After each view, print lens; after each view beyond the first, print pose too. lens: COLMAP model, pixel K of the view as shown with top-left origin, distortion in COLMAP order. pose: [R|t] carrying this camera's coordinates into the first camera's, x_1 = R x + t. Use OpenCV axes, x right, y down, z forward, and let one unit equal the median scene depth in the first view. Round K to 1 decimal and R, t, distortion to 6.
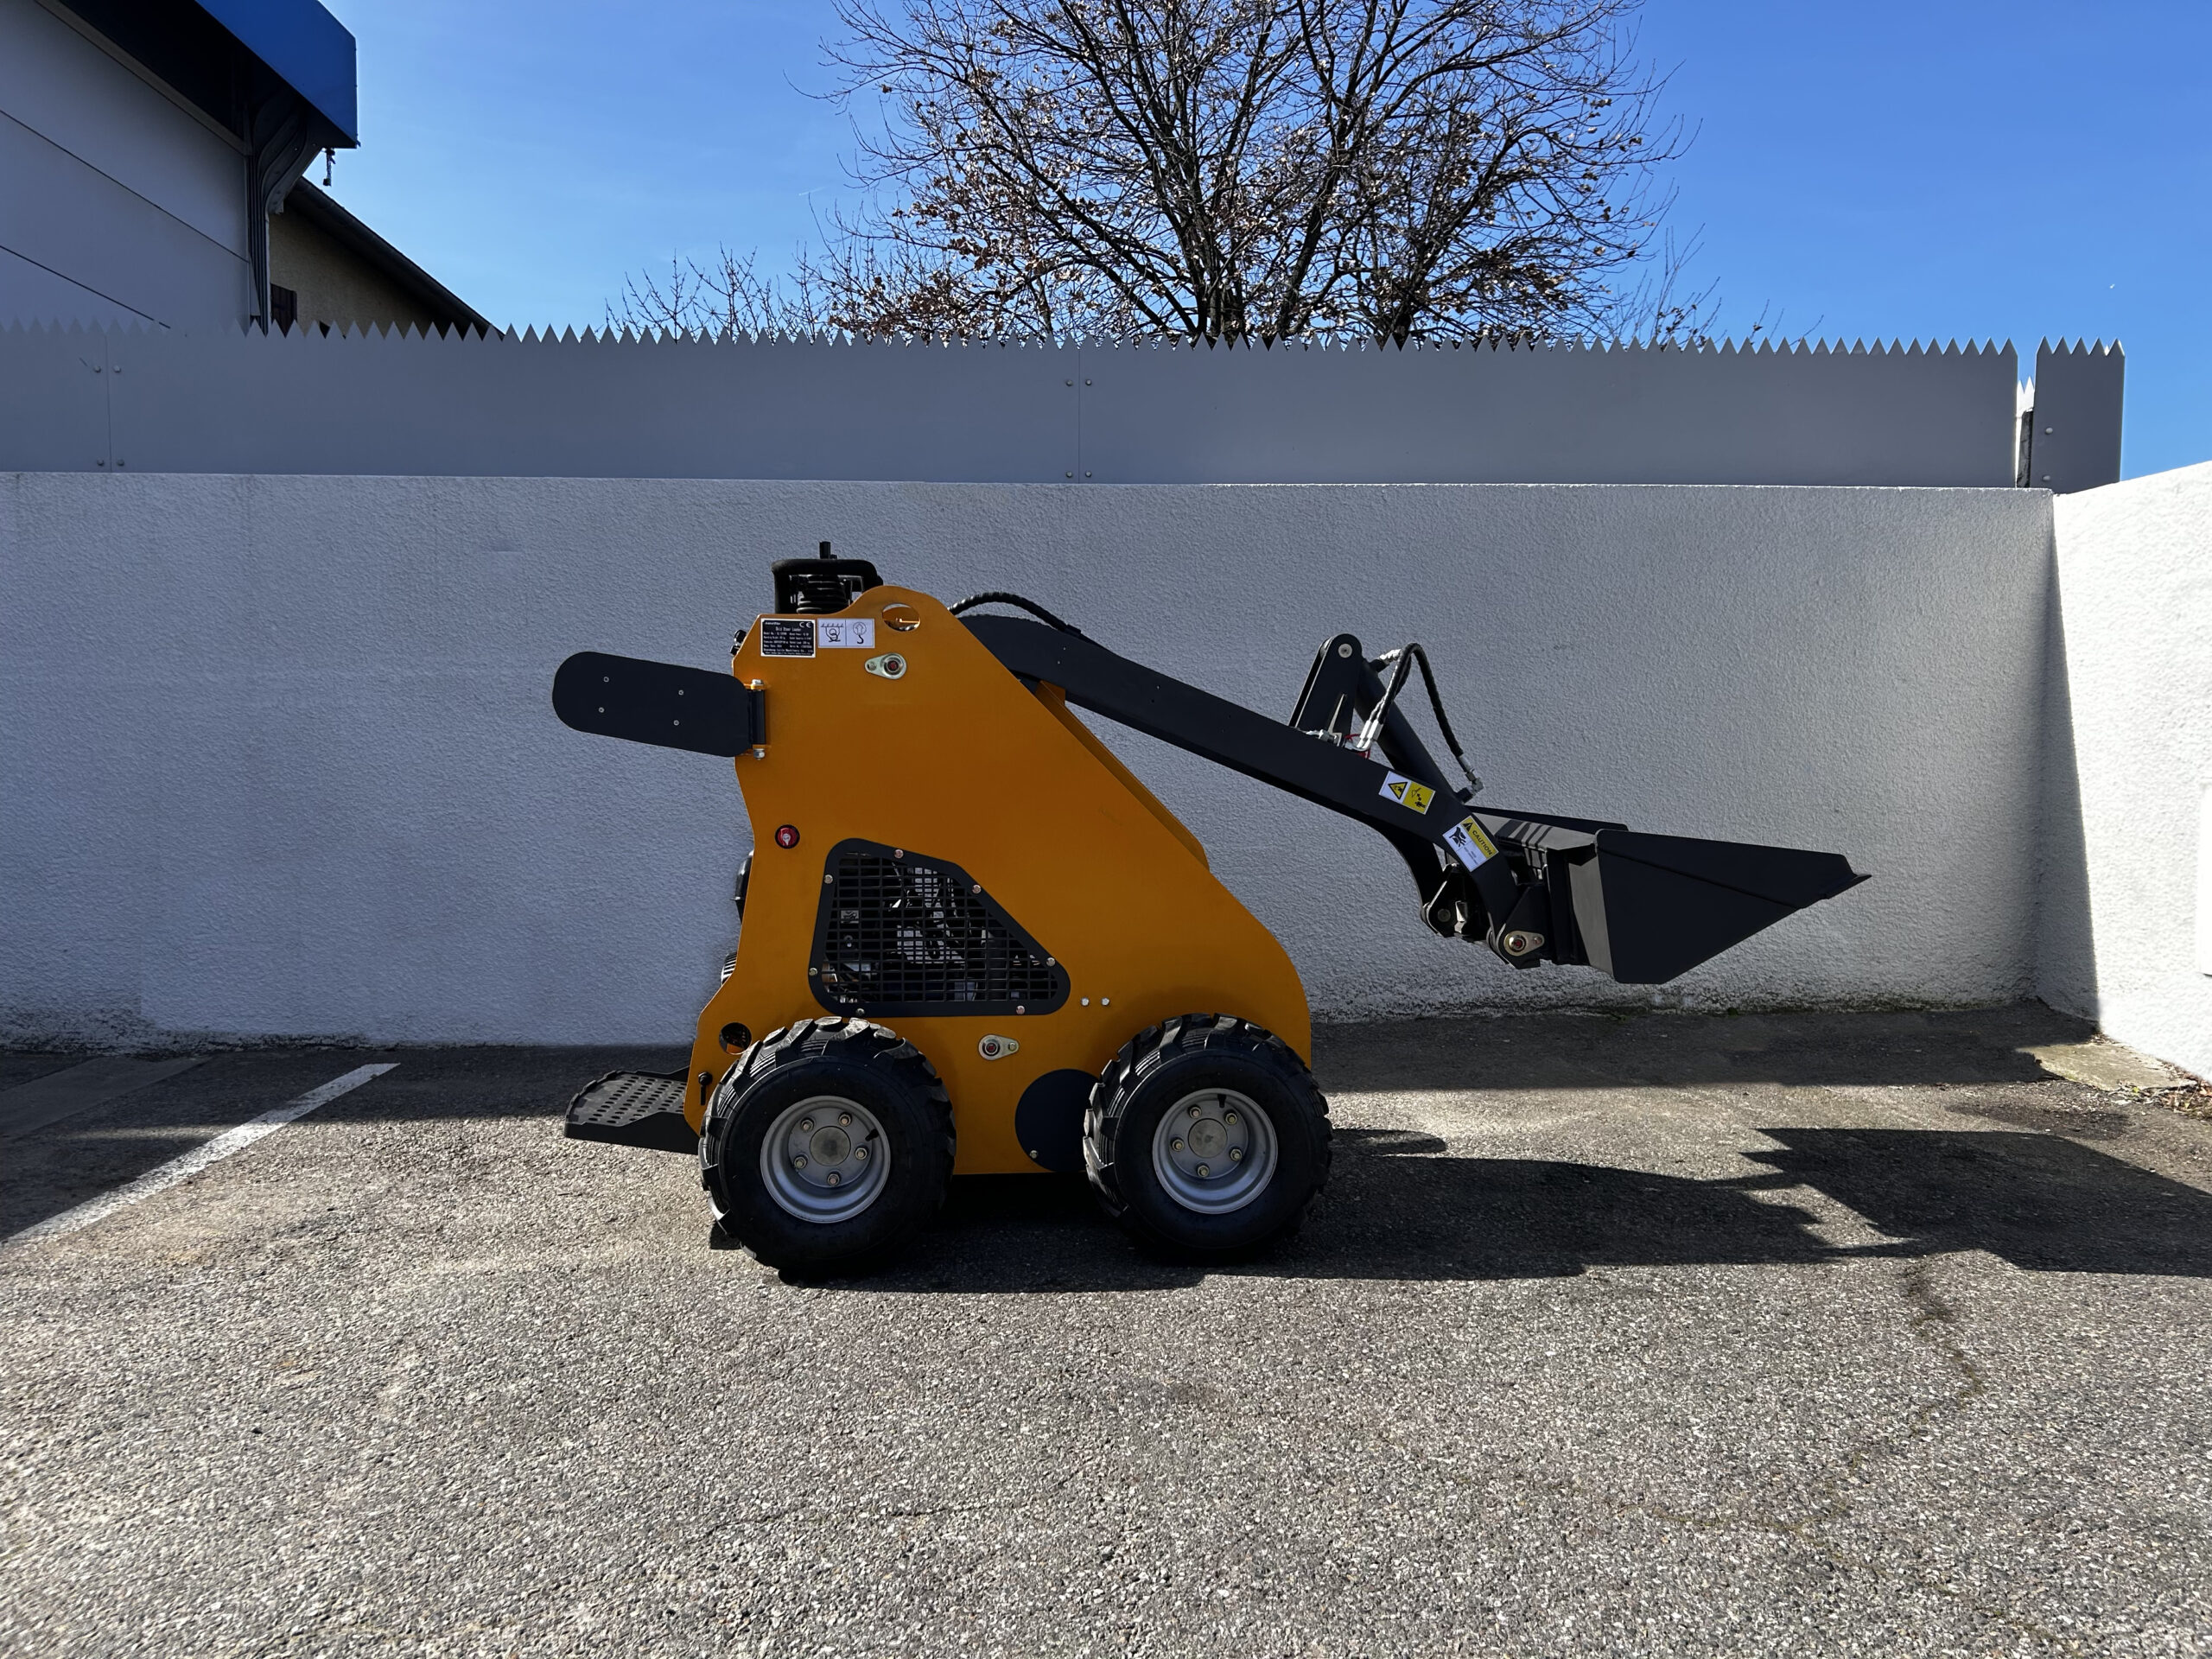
lens RADIAL K [[1695.3, 0, 1084.9], [0, 1695.3, 839.3], [0, 0, 1]] dist [0.009492, -0.016548]
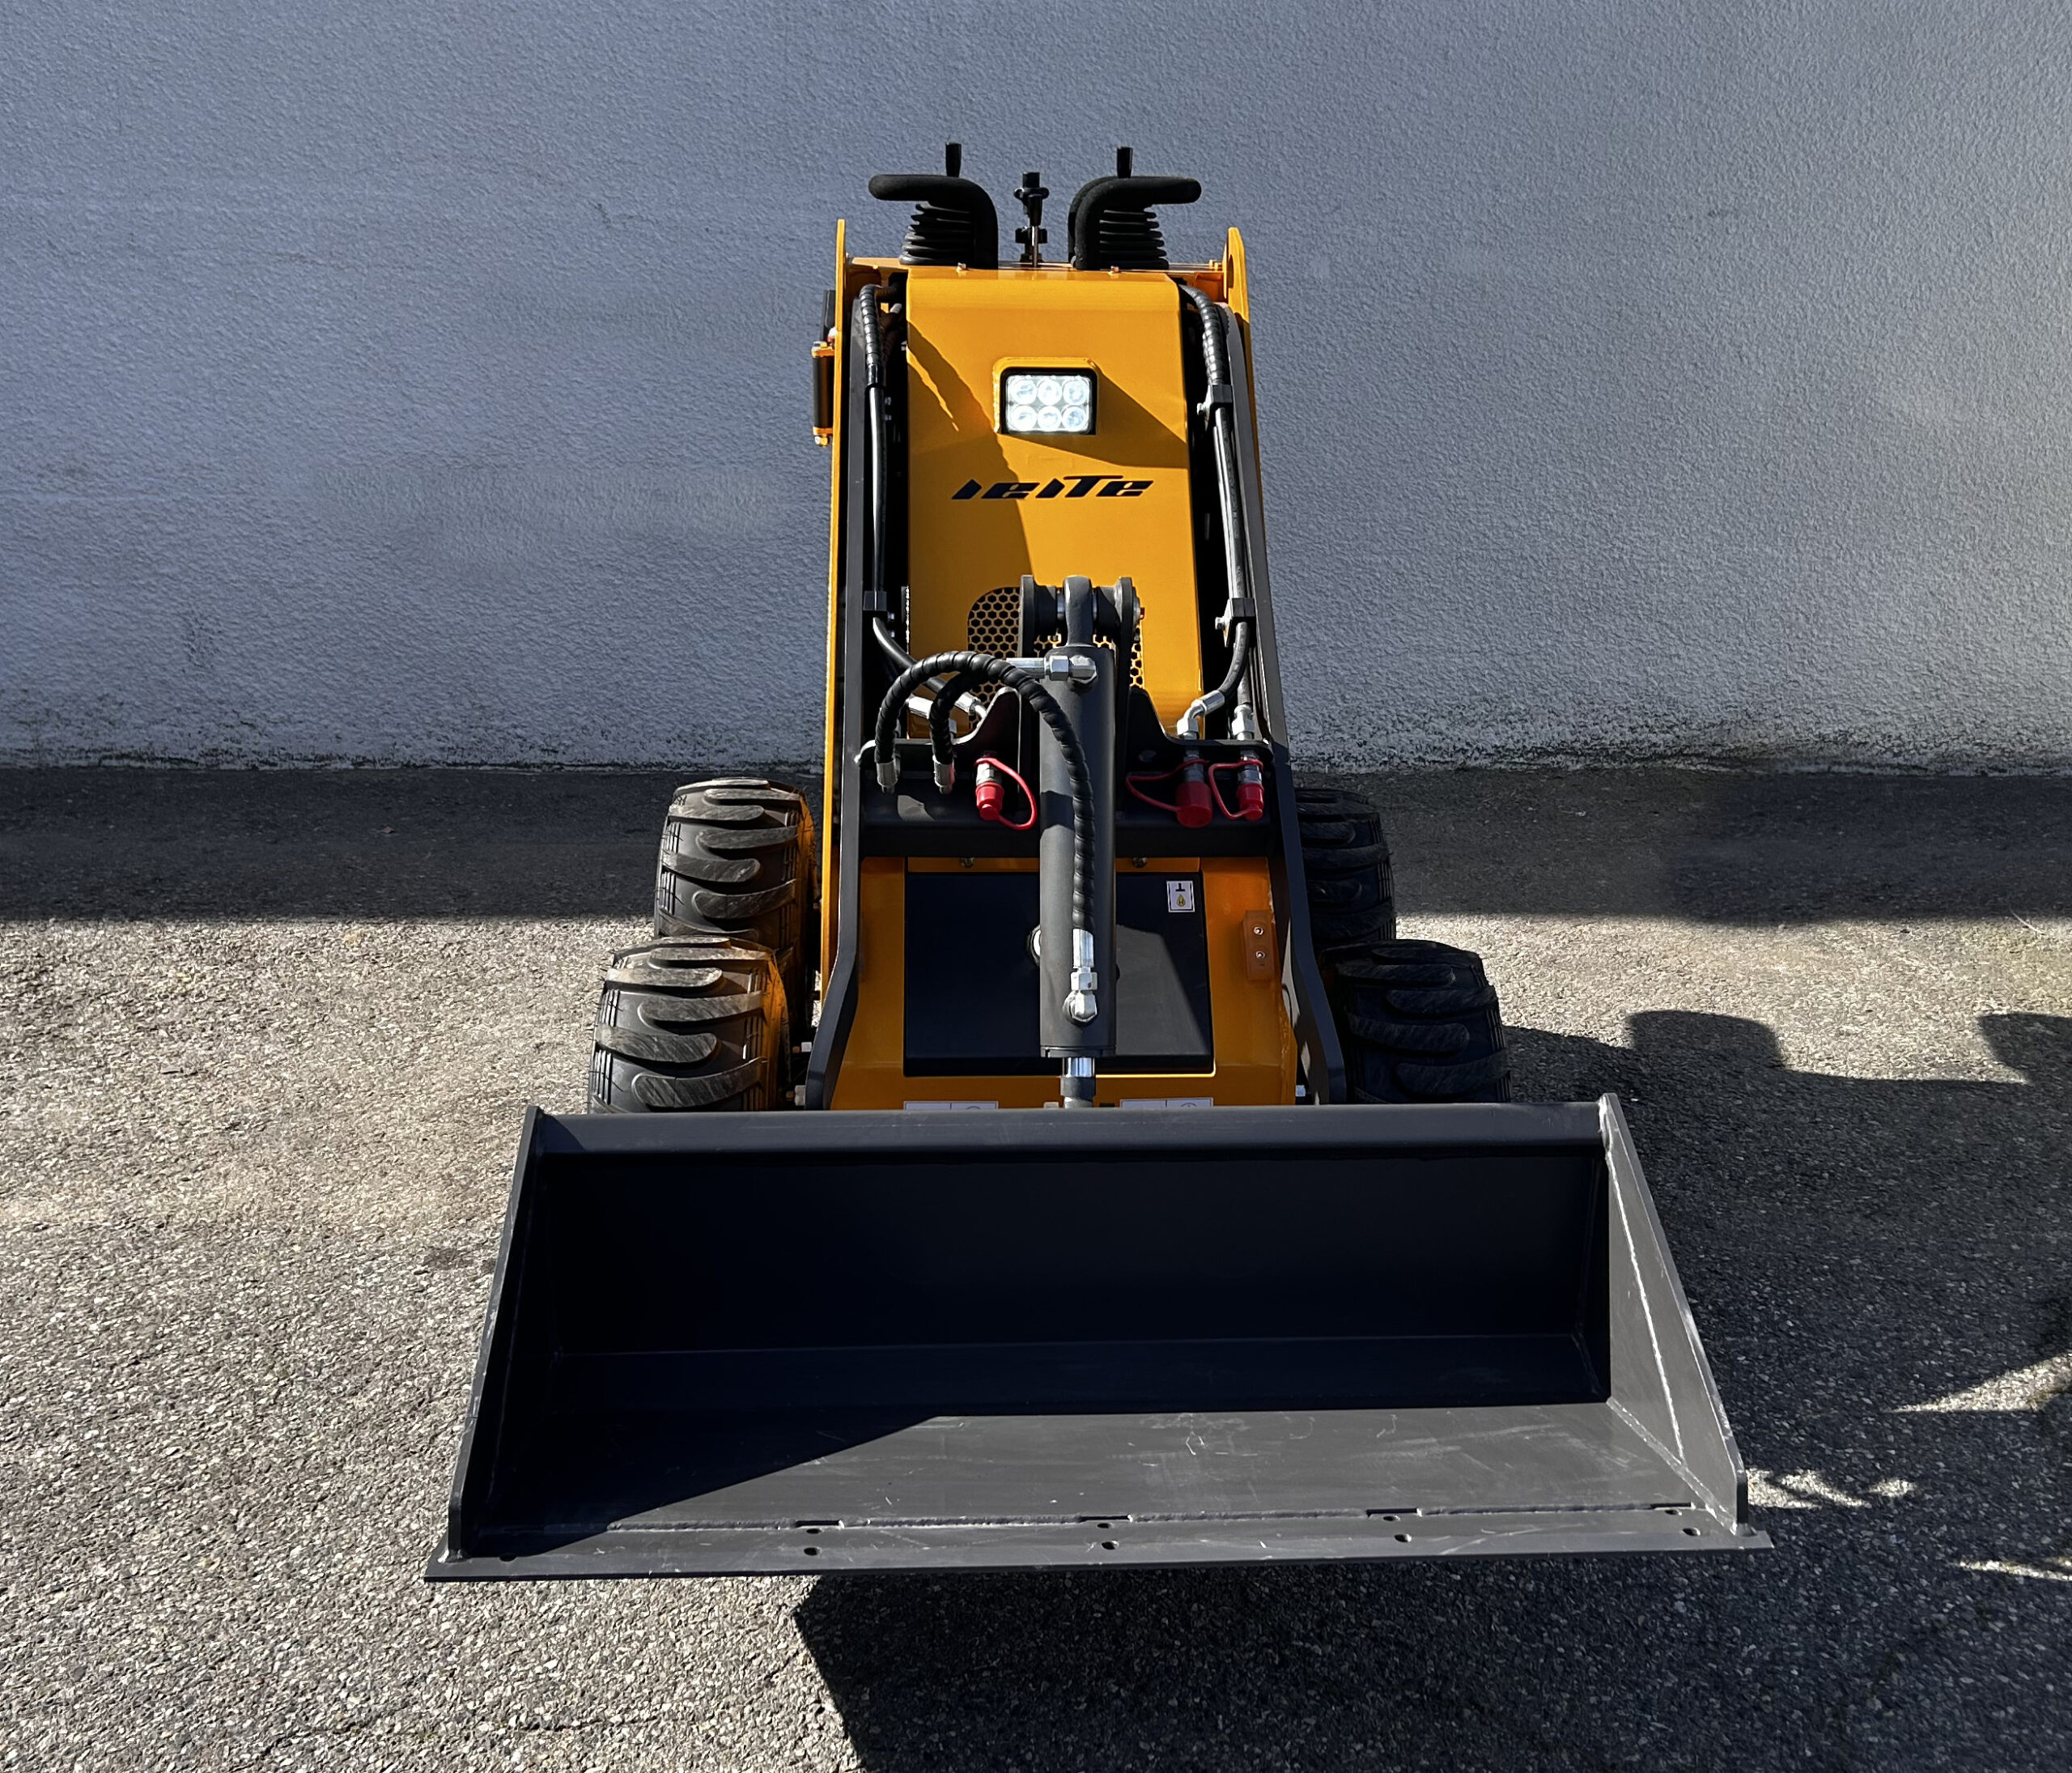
lens RADIAL K [[2429.0, 0, 1087.7], [0, 2429.0, 881.7], [0, 0, 1]] dist [0.002650, 0.000000]
pose [[0.999538, 0.030301, 0.002389, 0.048462], [-0.029980, 0.969915, 0.241592, -0.089178], [0.005003, -0.241552, 0.970375, 0.038460]]
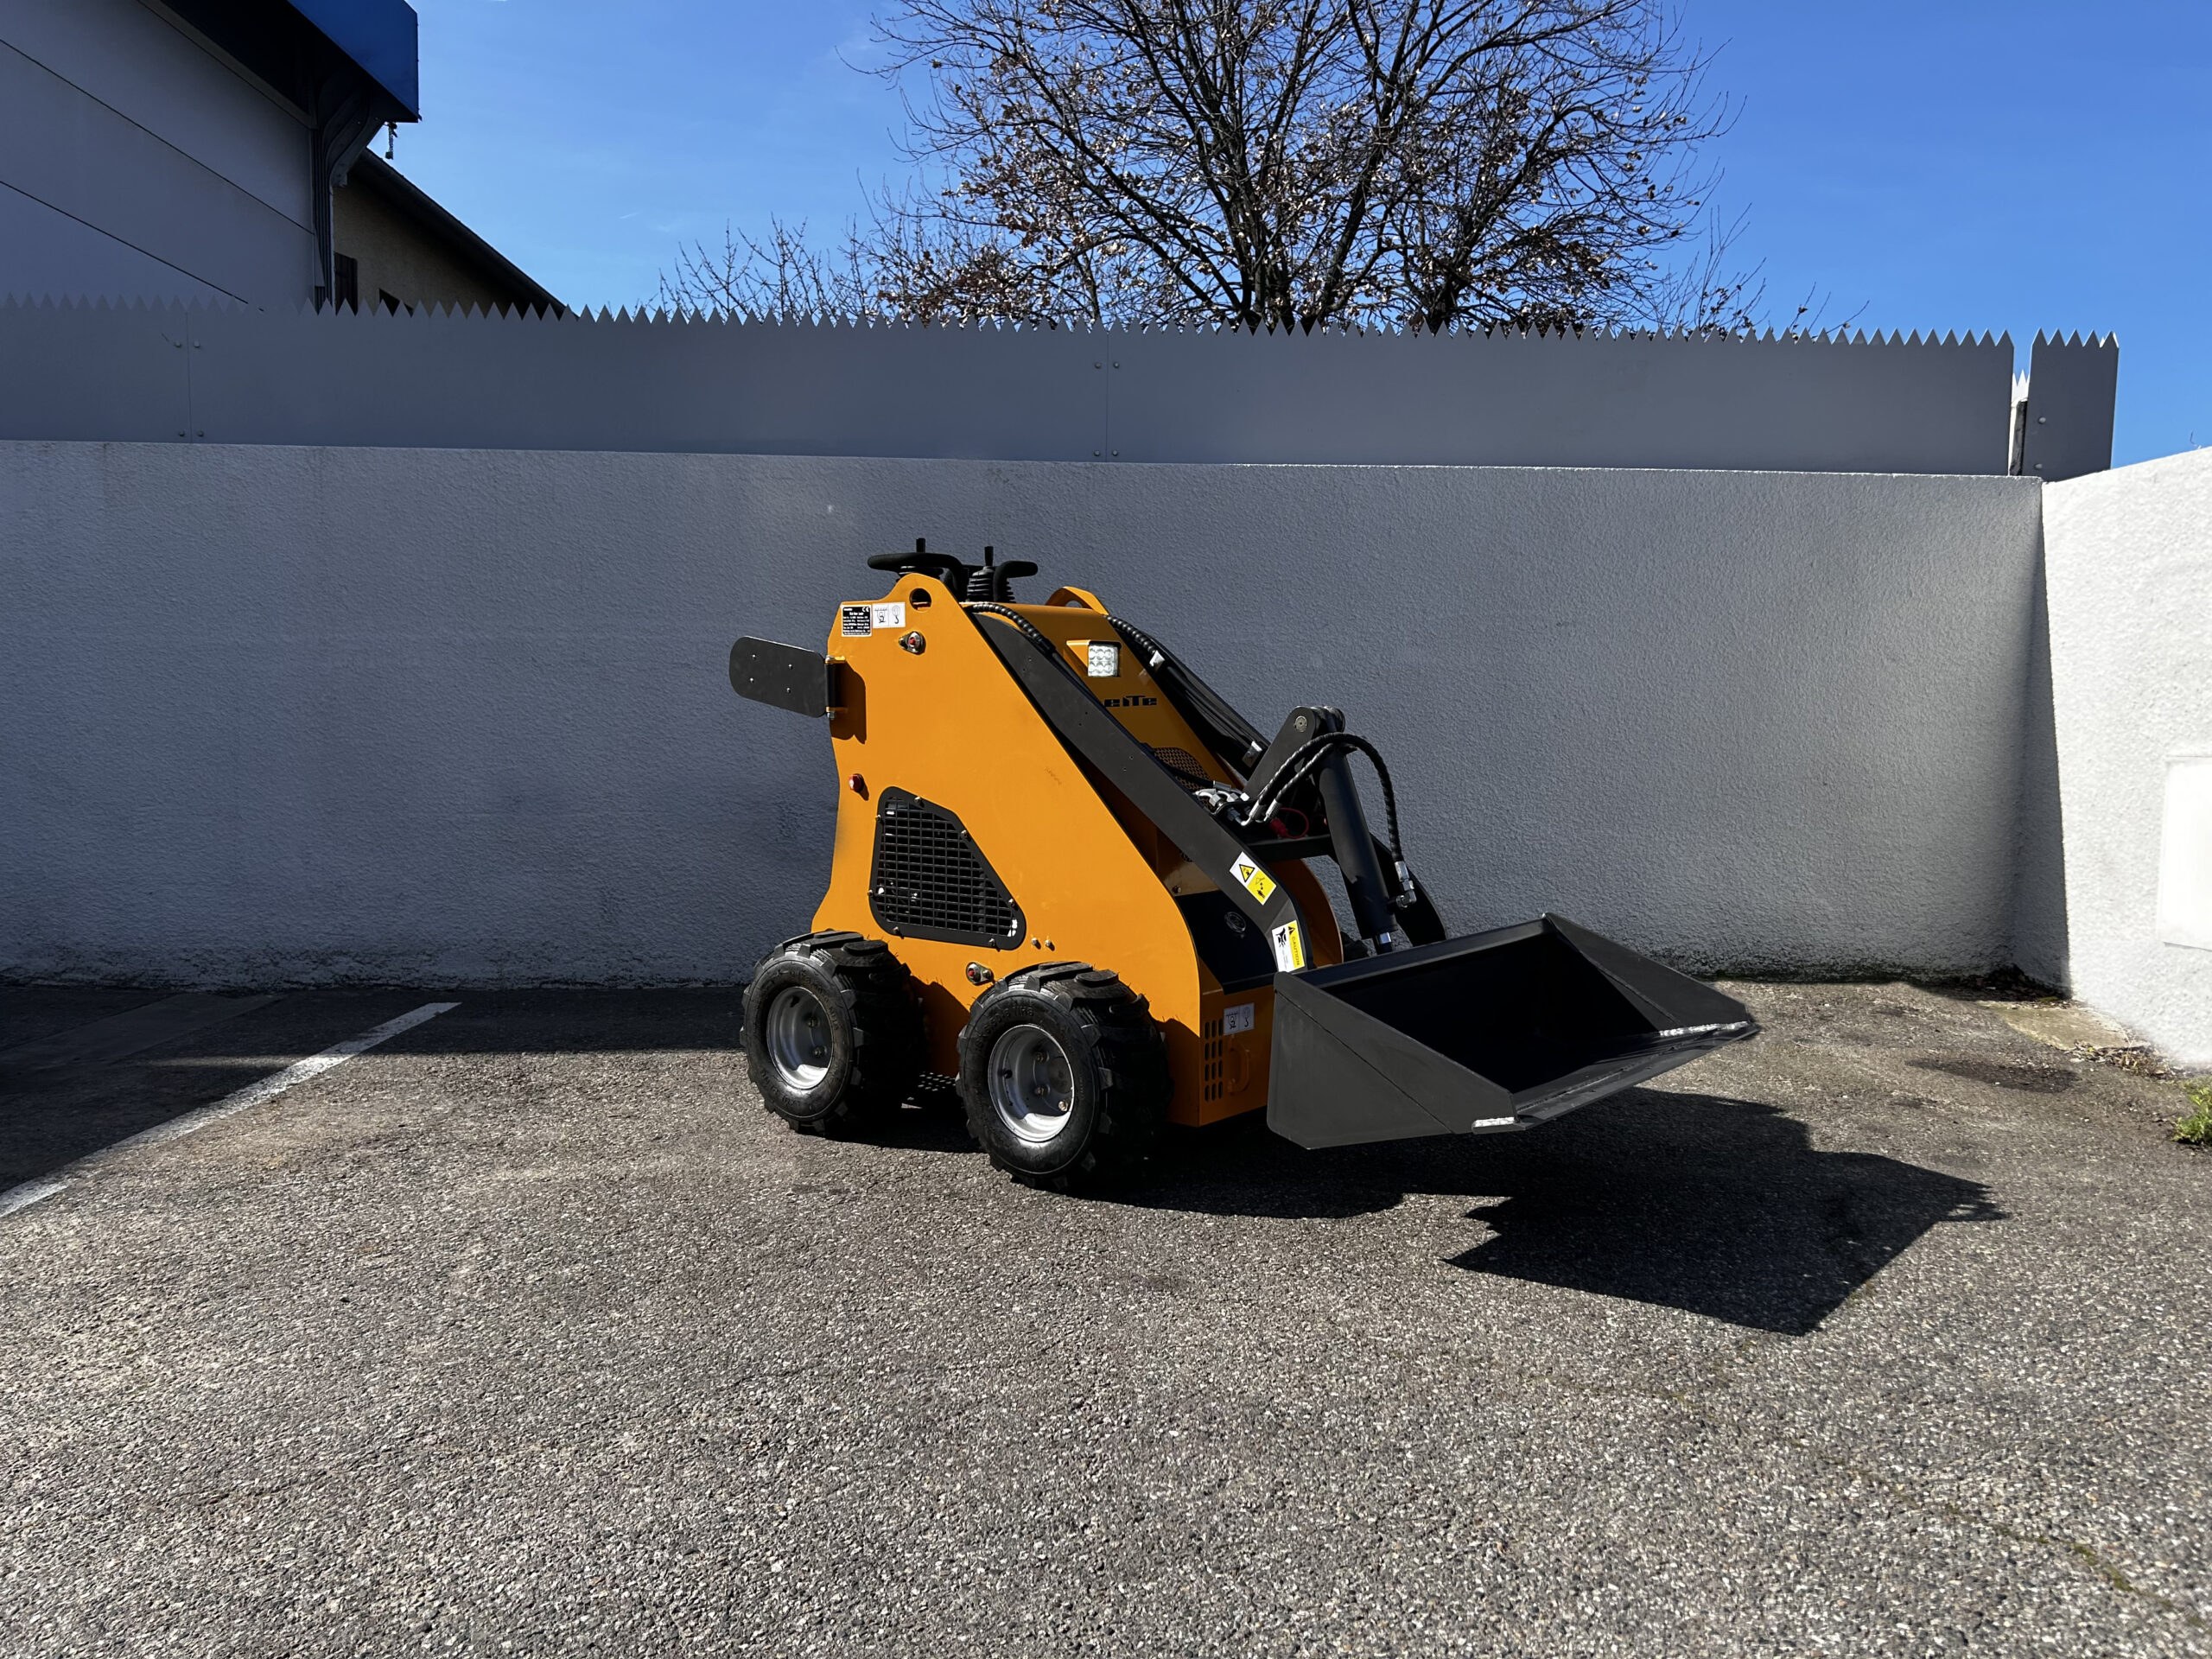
lens RADIAL K [[1695.3, 0, 1106.1], [0, 1695.3, 861.0], [0, 0, 1]] dist [0.009492, -0.016548]
pose [[0.999767, 0.013738, -0.016655, 0.019050], [-0.013252, 0.999493, 0.028947, 0.006882], [0.017045, -0.028719, 0.999442, -0.060403]]
